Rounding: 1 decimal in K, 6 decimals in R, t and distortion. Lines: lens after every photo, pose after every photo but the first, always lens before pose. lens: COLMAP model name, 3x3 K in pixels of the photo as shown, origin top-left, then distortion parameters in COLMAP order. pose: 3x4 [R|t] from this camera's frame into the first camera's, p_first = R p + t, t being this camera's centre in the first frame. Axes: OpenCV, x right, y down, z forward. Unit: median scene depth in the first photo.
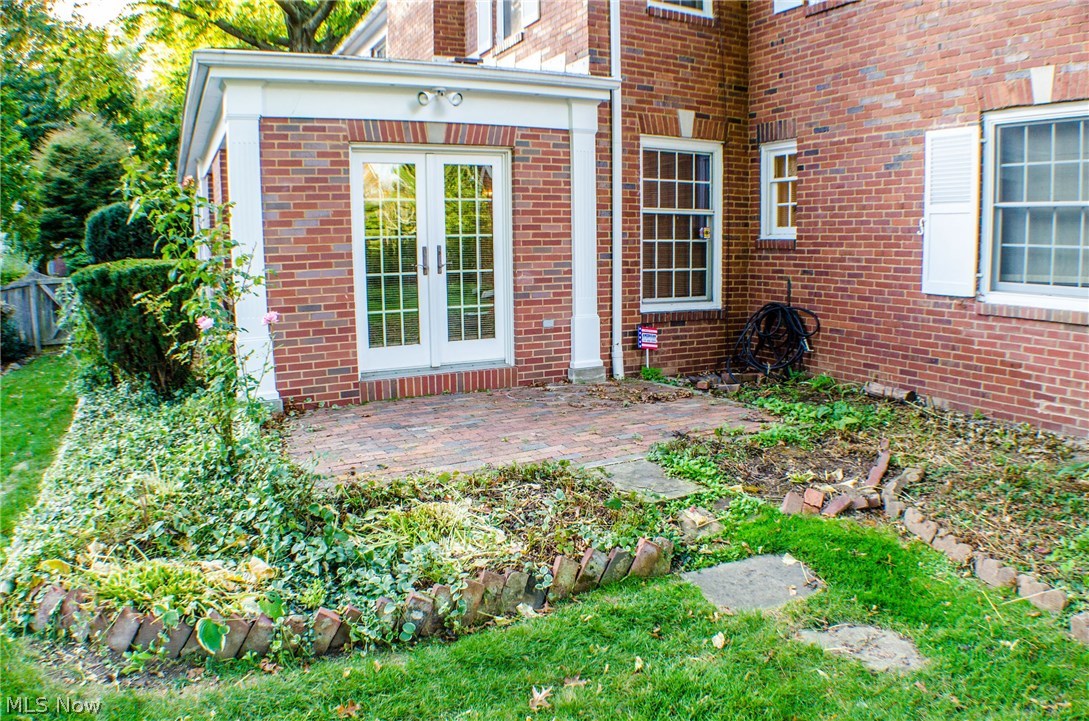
lens RADIAL K [[759.6, 0, 548.6], [0, 759.6, 370.6], [0, 0, 1]] dist [-0.192218, 0.034202]
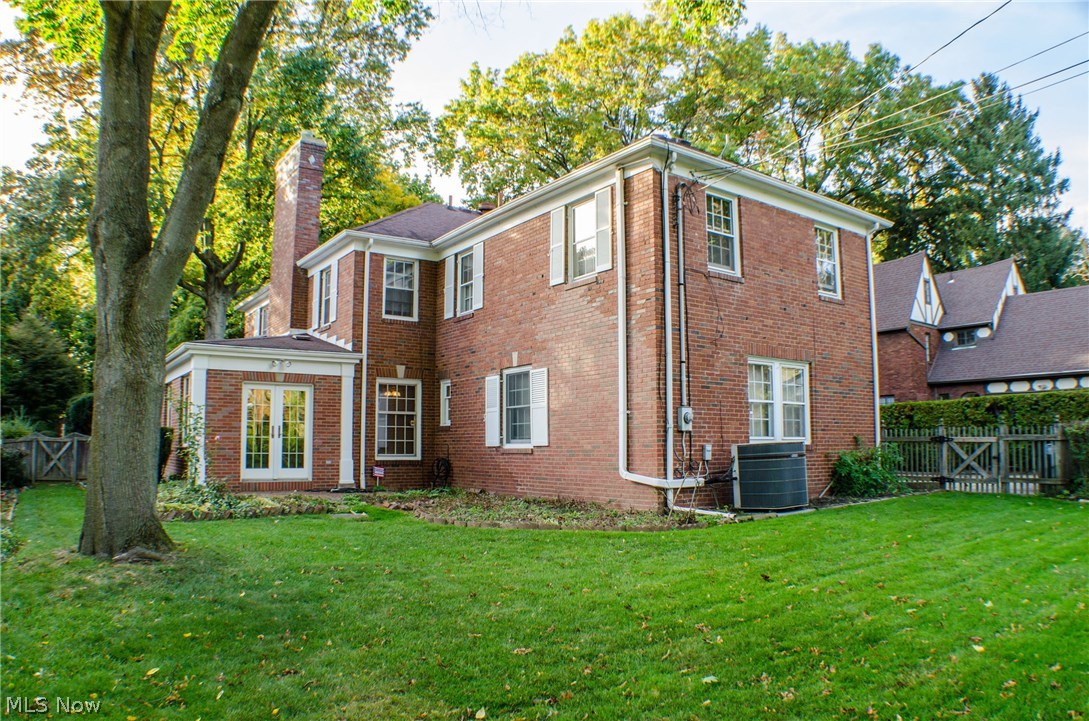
lens RADIAL K [[759.6, 0, 548.6], [0, 759.6, 370.6], [0, 0, 1]] dist [-0.192218, 0.034202]
pose [[0.989057, 0.022533, 0.145802, 0.306891], [0.016732, 0.964758, -0.262604, 0.256159], [-0.146581, 0.262170, 0.953824, -1.207322]]
